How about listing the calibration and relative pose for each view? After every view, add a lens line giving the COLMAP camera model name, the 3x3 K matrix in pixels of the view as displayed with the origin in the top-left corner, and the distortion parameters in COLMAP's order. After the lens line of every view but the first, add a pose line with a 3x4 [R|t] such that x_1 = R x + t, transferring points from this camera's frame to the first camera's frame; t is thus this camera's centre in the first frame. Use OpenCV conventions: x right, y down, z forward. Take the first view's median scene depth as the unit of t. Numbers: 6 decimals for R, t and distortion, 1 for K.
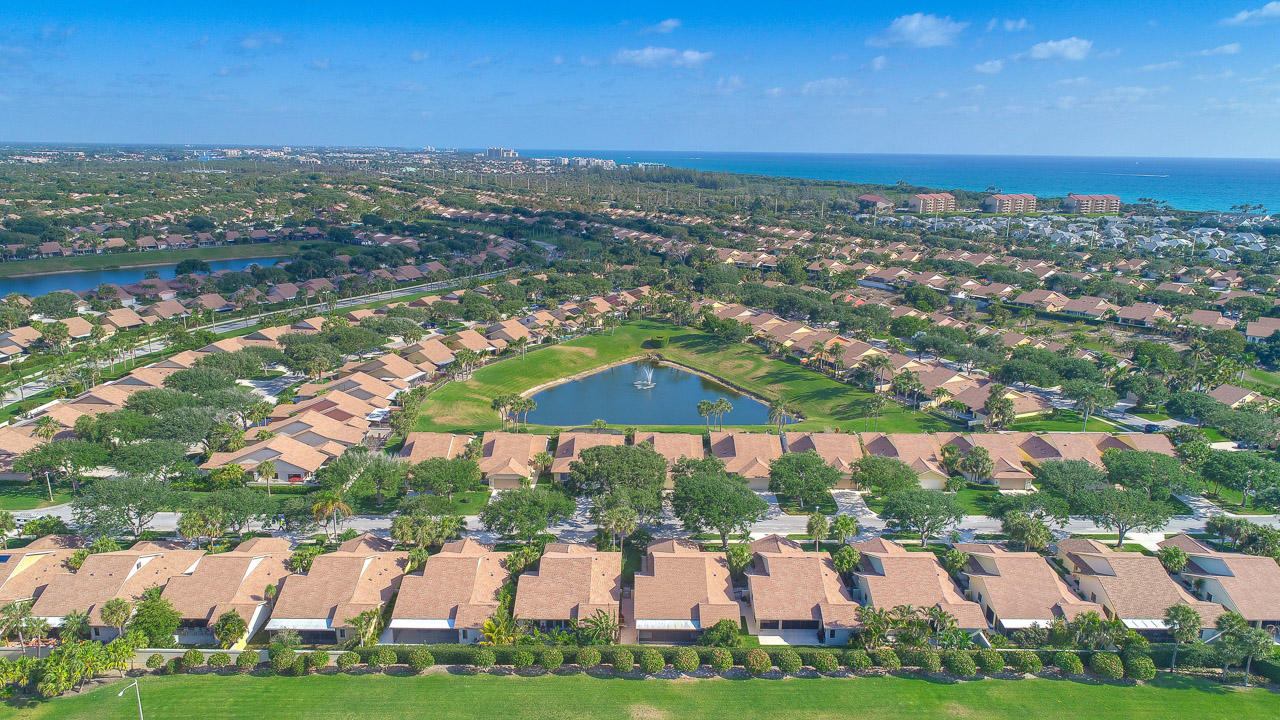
lens RADIAL K [[859.3, 0, 640.0], [0, 859.3, 360.0], [0, 0, 1]] dist [0.003439, -0.003669]
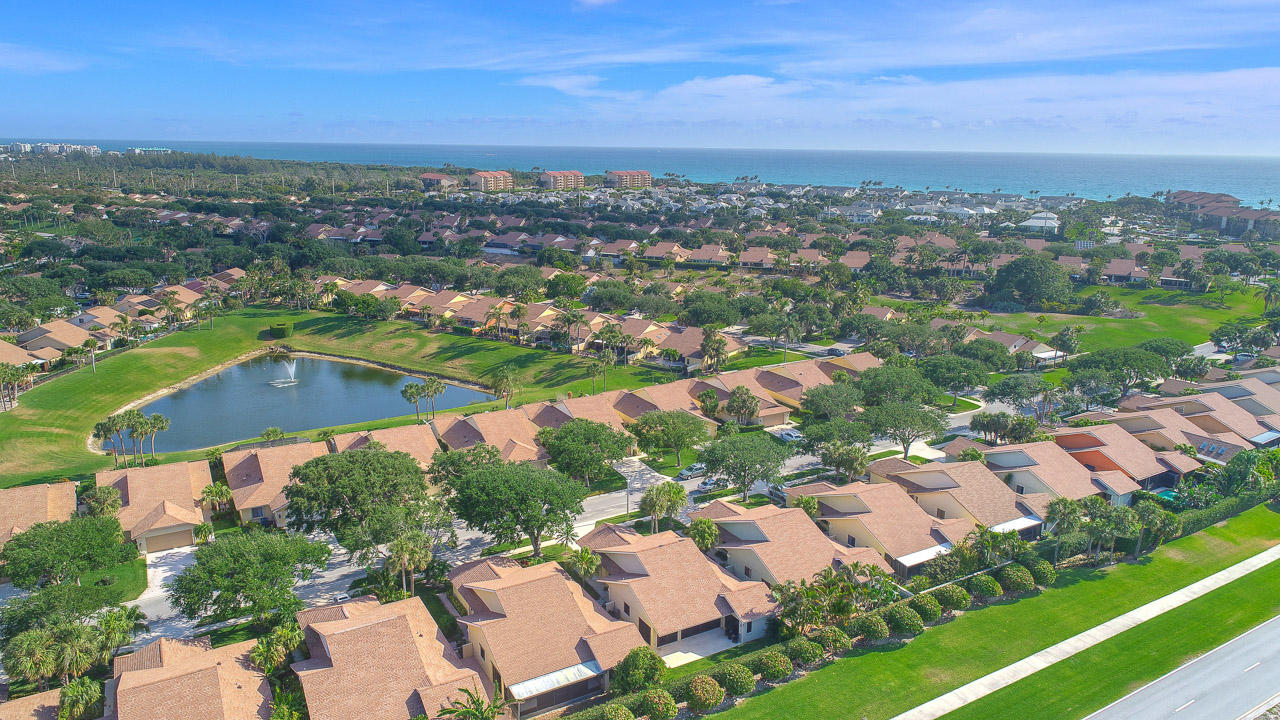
lens RADIAL K [[859.3, 0, 640.0], [0, 859.3, 360.0], [0, 0, 1]] dist [0.003439, -0.003669]
pose [[0.863125, -0.122515, 0.489903, -0.101601], [0.117525, 0.992220, 0.041076, 0.015225], [-0.491124, 0.022122, 0.870809, 0.169355]]
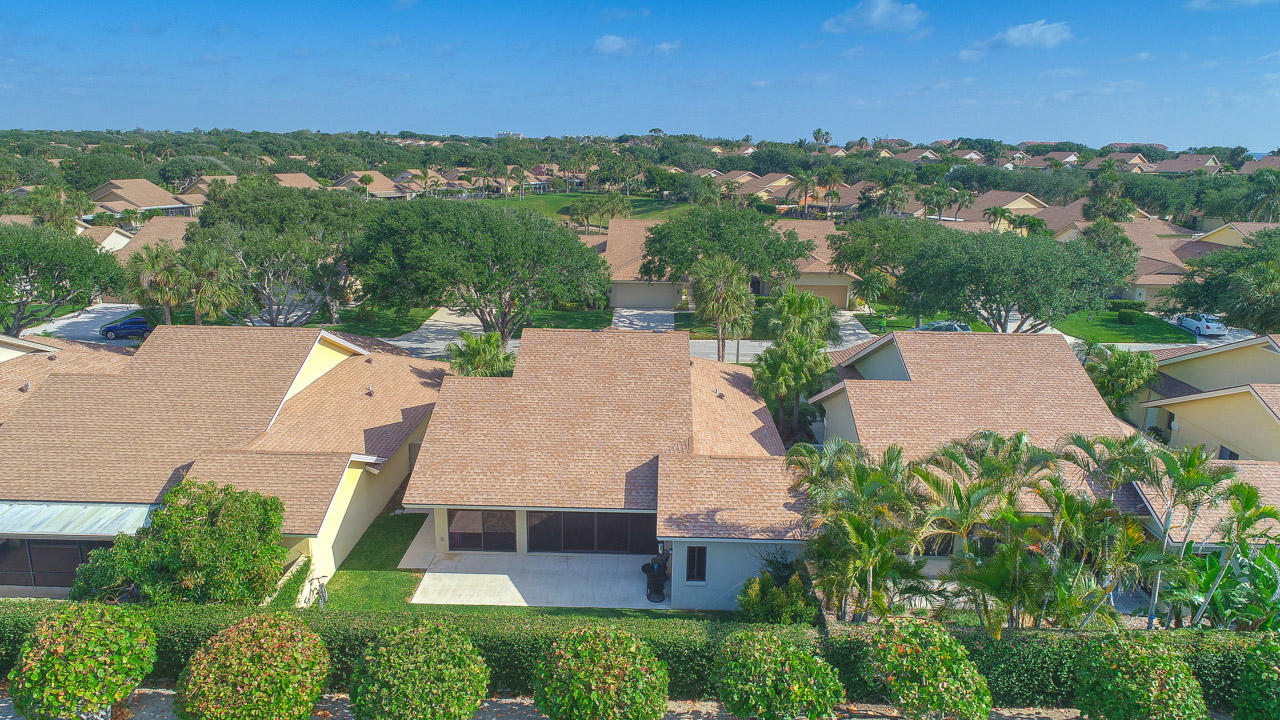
lens RADIAL K [[859.3, 0, 640.0], [0, 859.3, 360.0], [0, 0, 1]] dist [0.003439, -0.003669]
pose [[0.999804, 0.009407, -0.017421, 0.099244], [-0.009305, 0.999939, 0.005893, 0.121105], [0.017475, -0.005730, 0.999831, 0.352361]]
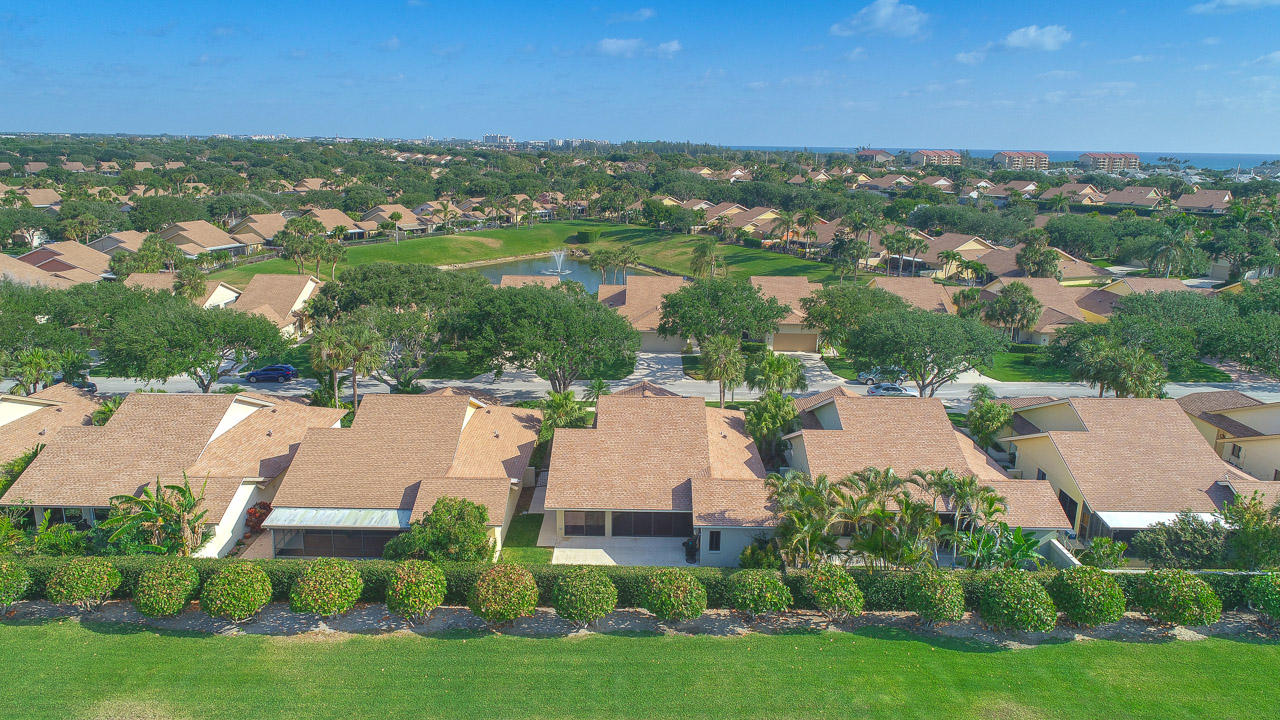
lens RADIAL K [[859.3, 0, 640.0], [0, 859.3, 360.0], [0, 0, 1]] dist [0.003439, -0.003669]
pose [[0.999982, 0.005424, -0.002736, 0.087562], [-0.005409, 0.999972, 0.005197, 0.105118], [0.002764, -0.005182, 0.999983, 0.263502]]
